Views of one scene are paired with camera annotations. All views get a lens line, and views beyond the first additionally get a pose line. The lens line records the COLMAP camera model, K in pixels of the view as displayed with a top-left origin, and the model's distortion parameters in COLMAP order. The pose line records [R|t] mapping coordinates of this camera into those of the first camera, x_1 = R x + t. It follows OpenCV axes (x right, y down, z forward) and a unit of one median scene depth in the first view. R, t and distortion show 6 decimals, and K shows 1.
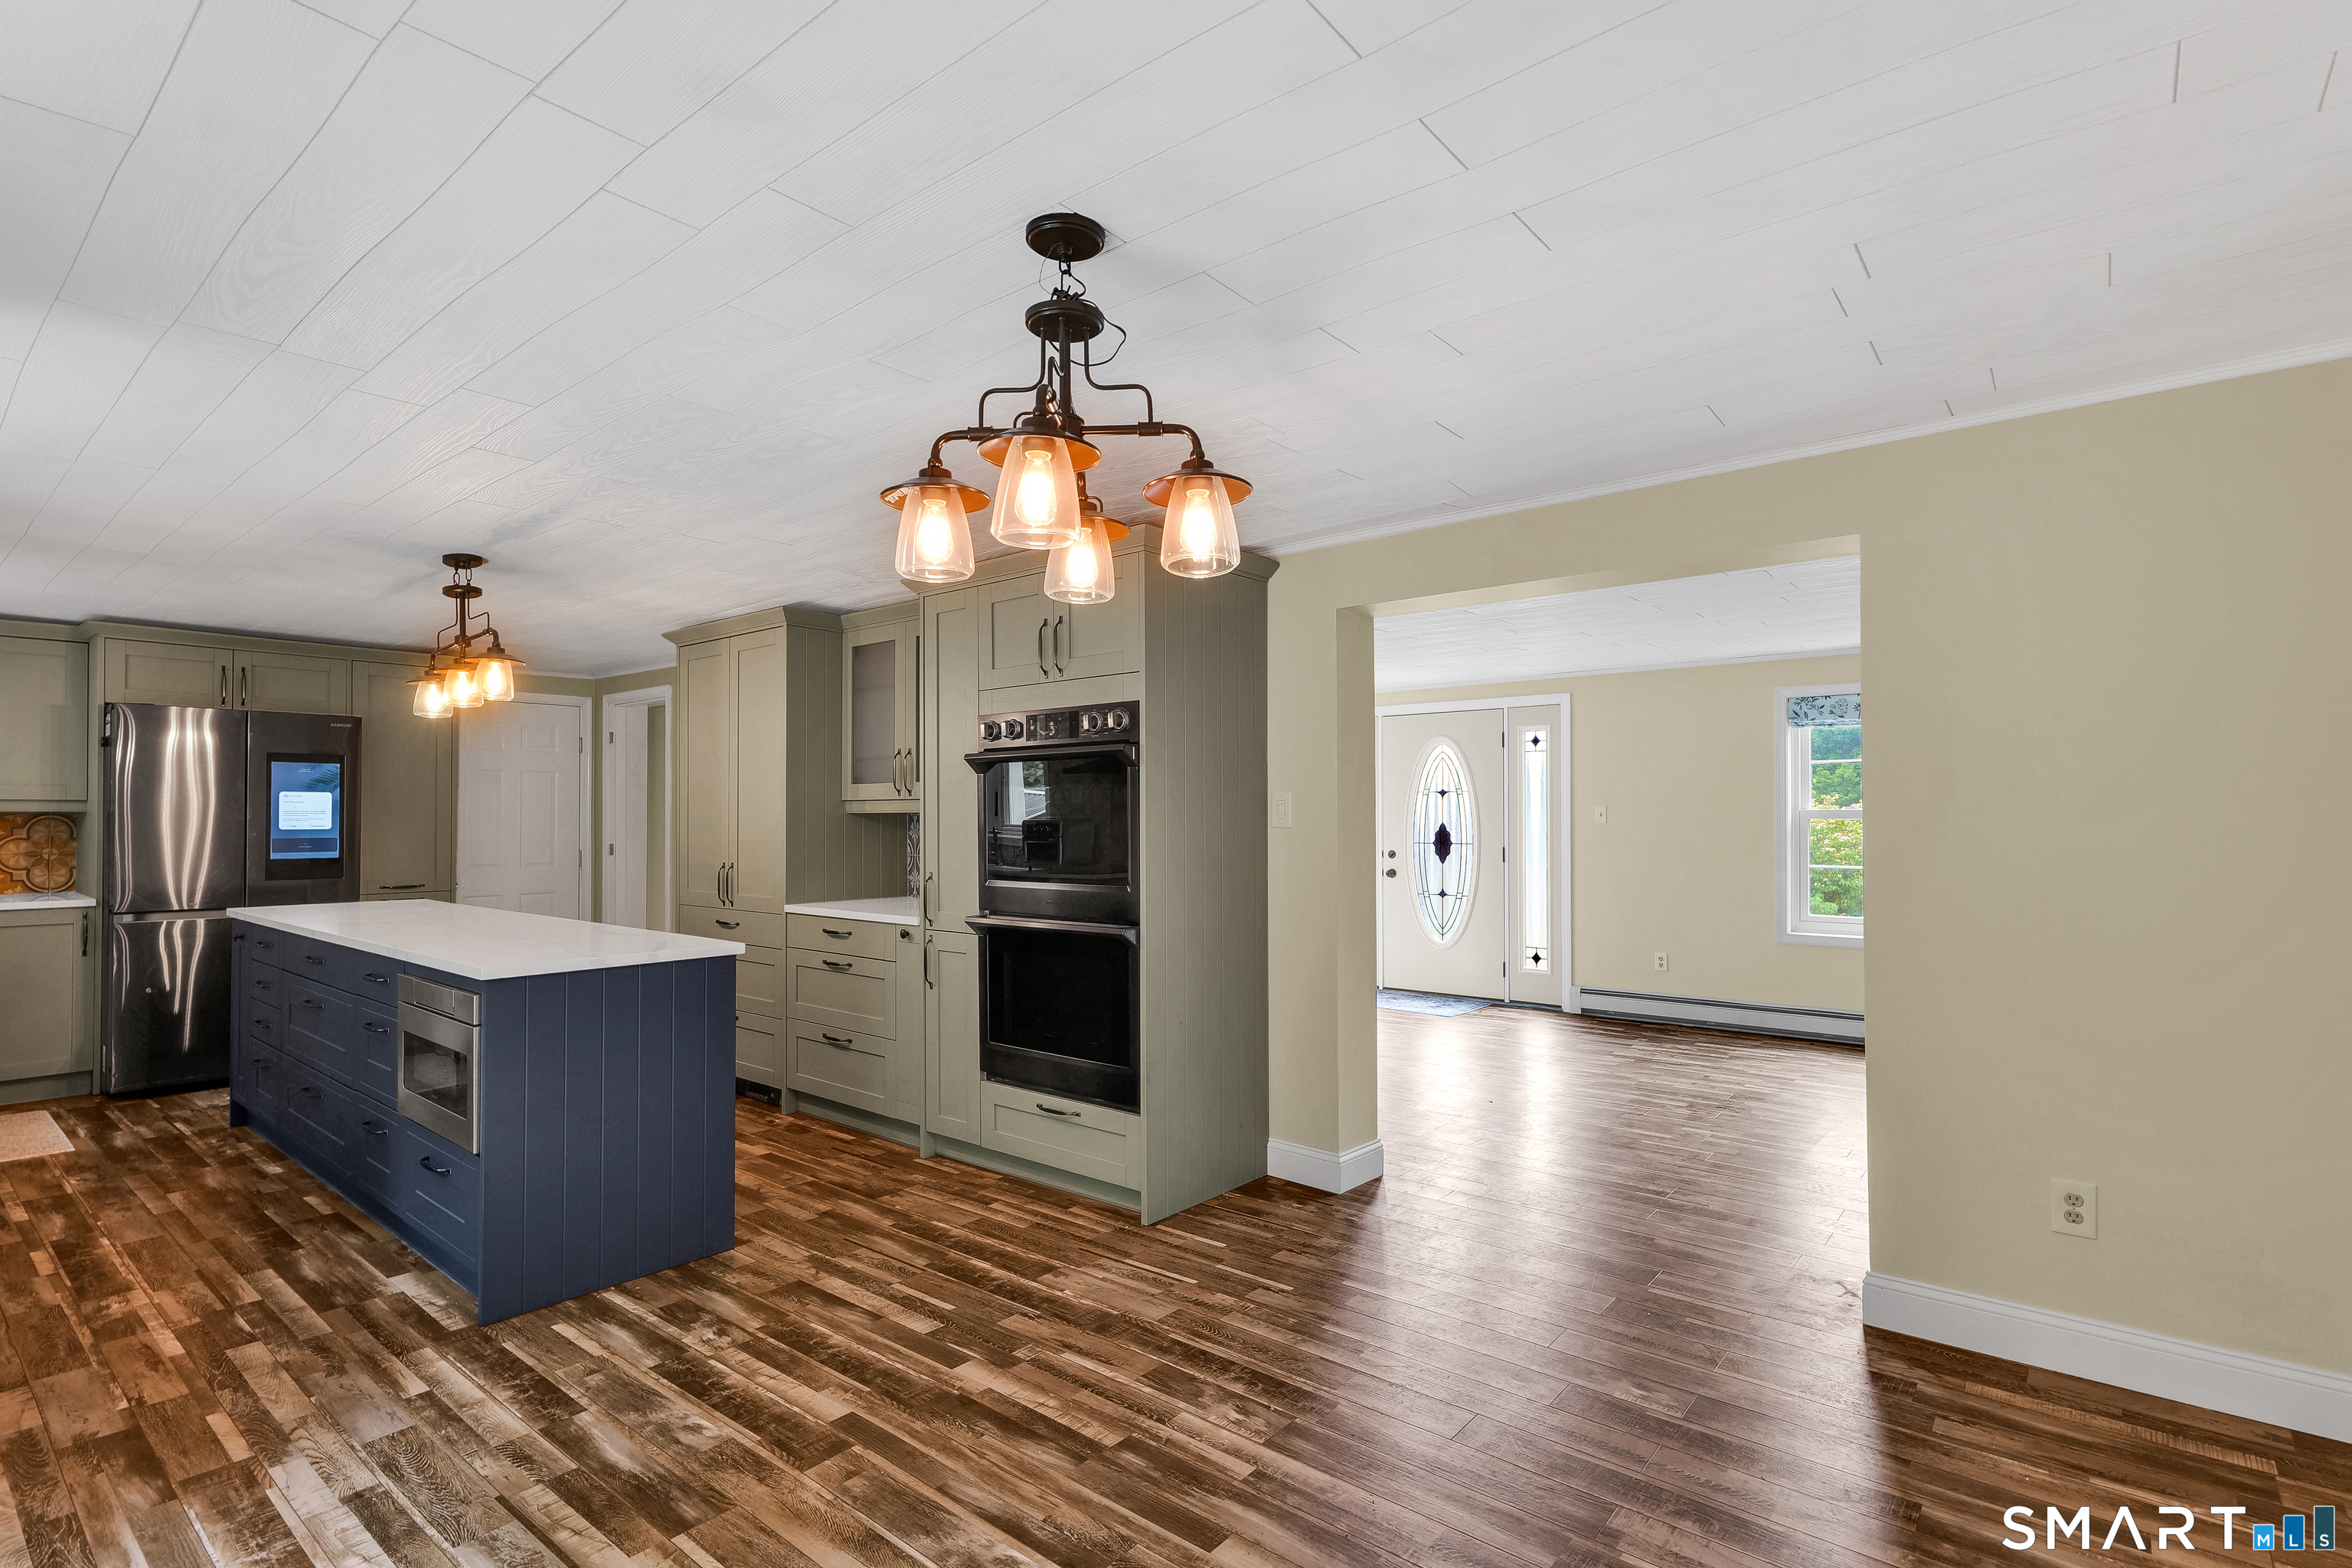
lens RADIAL K [[1093.8, 0, 1211.8], [0, 1093.8, 797.9], [0, 0, 1]] dist [0.003303, -0.000063]
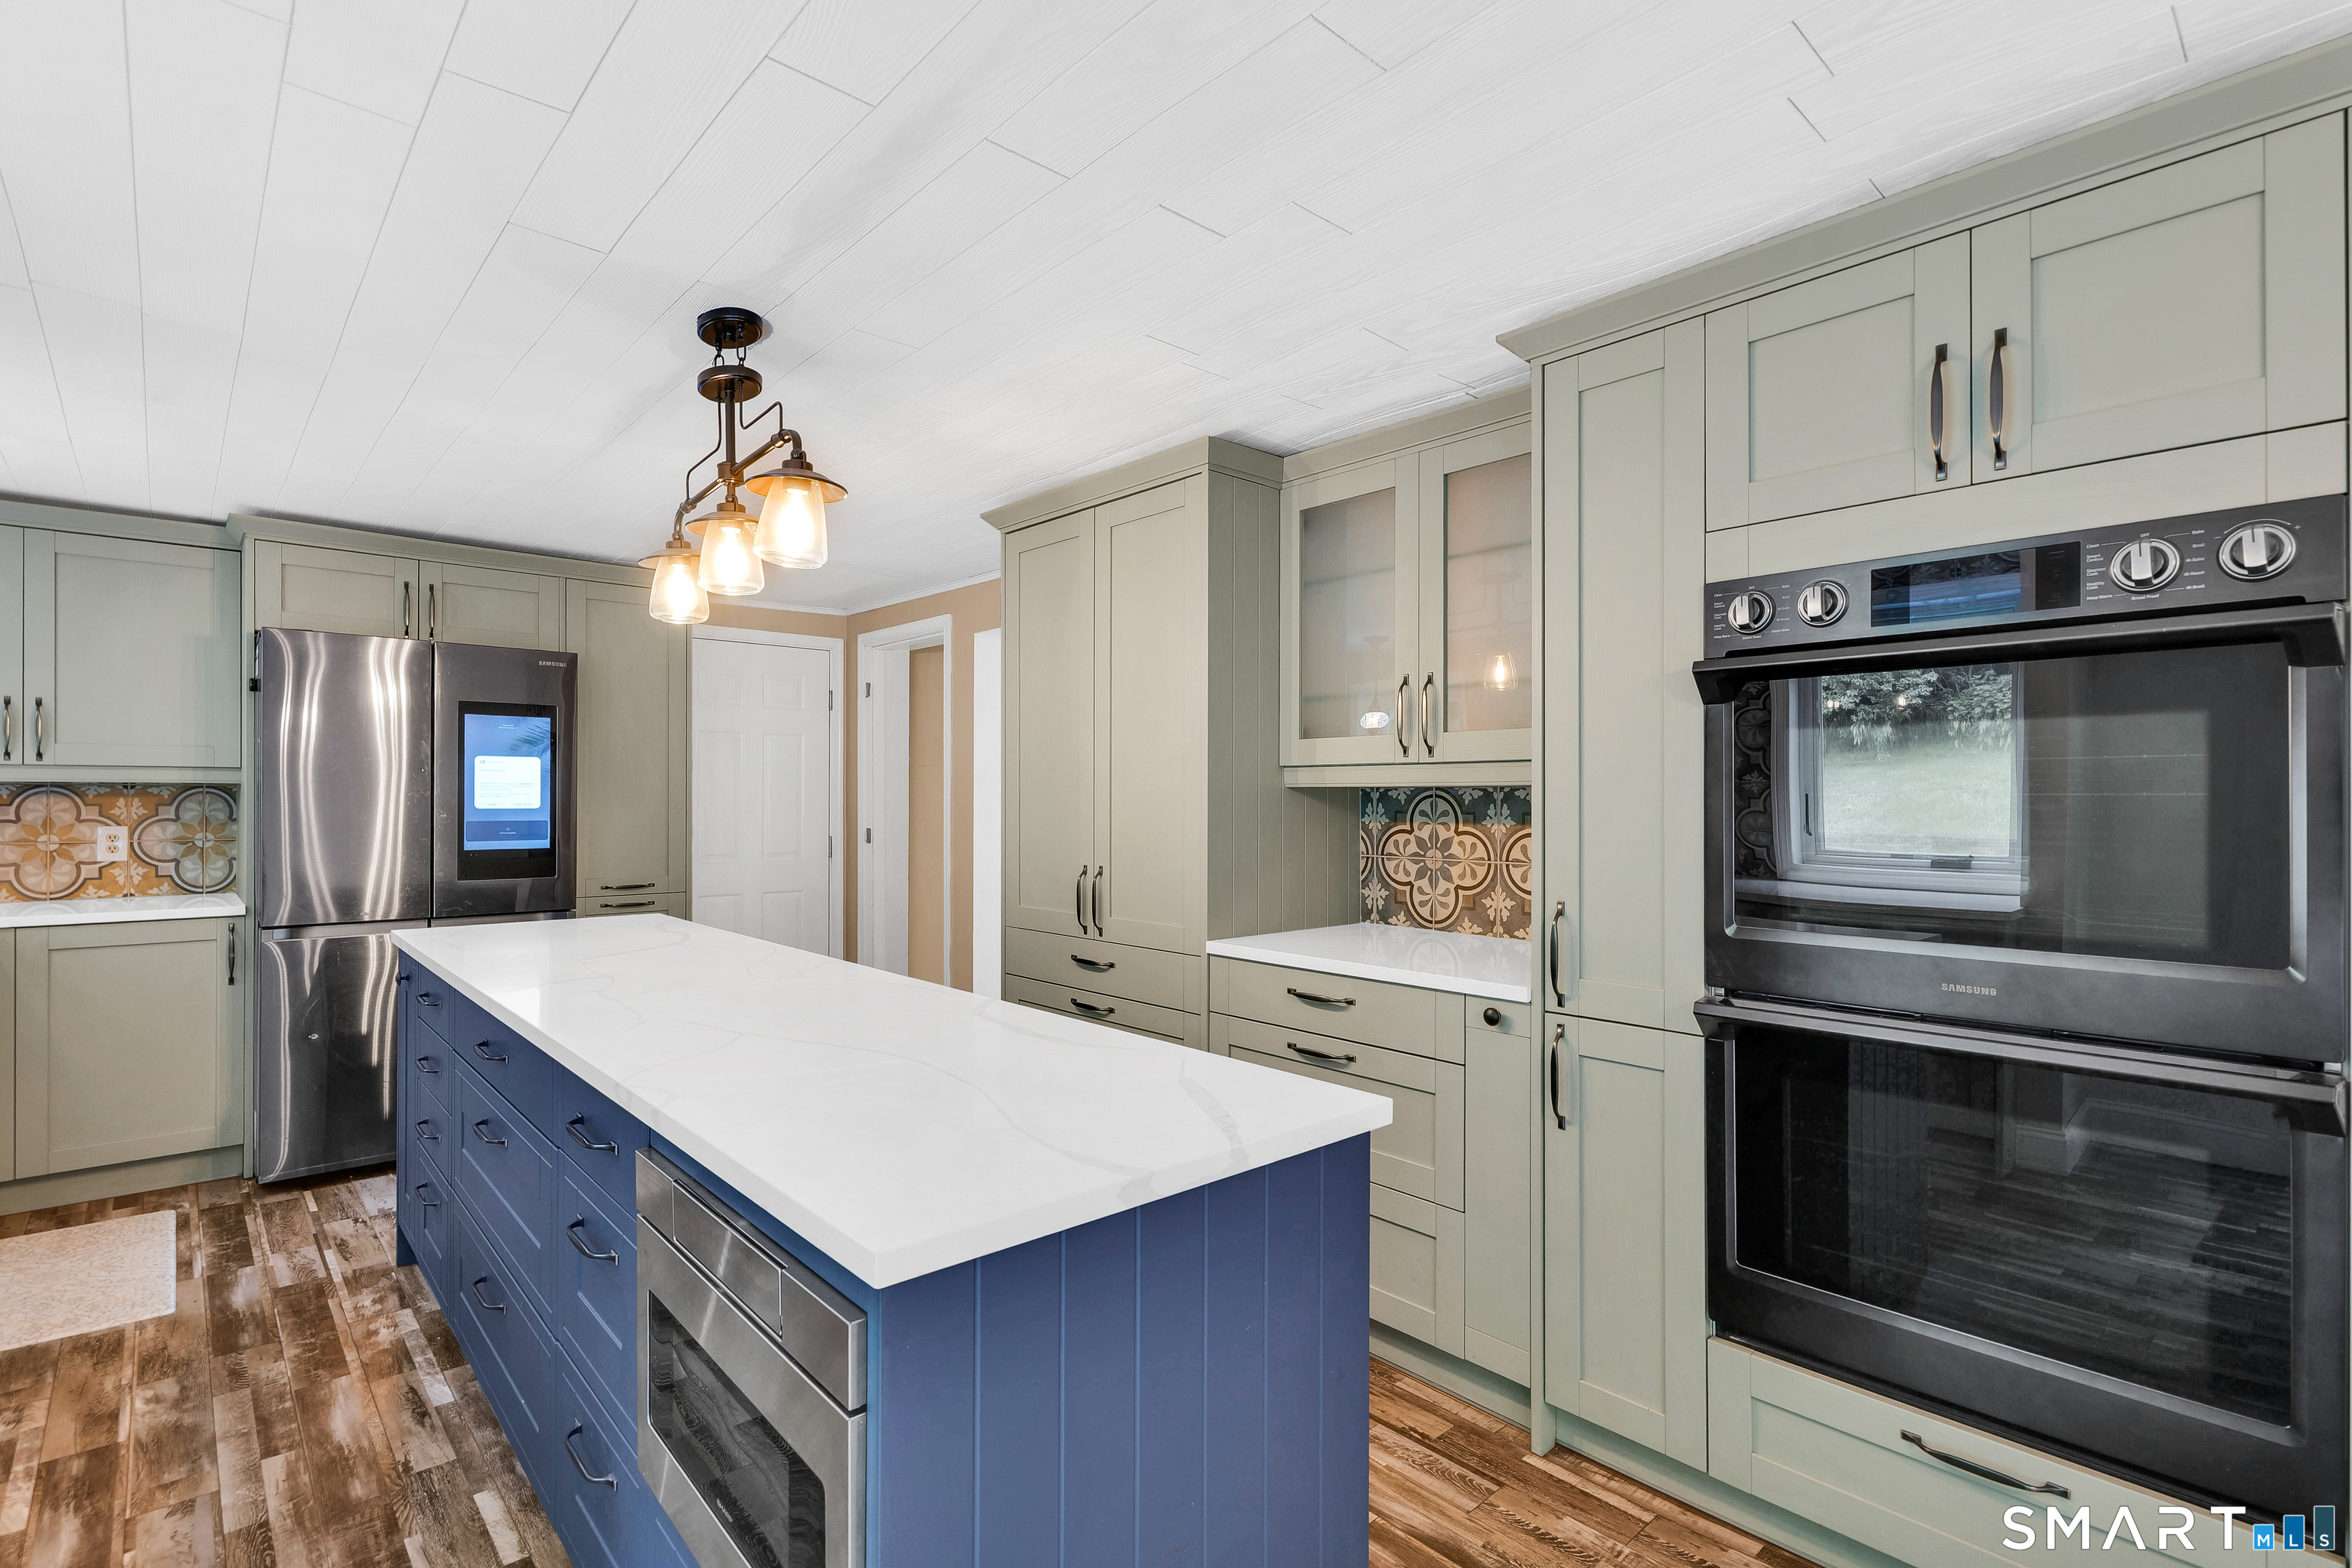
lens RADIAL K [[1125.2, 0, 1176.0], [0, 1125.2, 784.0], [0, 0, 1]] dist [-0.000224, 0.000721]
pose [[0.984373, 0.001889, -0.176084, -0.296394], [-0.000735, 0.999978, 0.006620, 0.008205], [0.176093, -0.006387, 0.984353, 0.391881]]
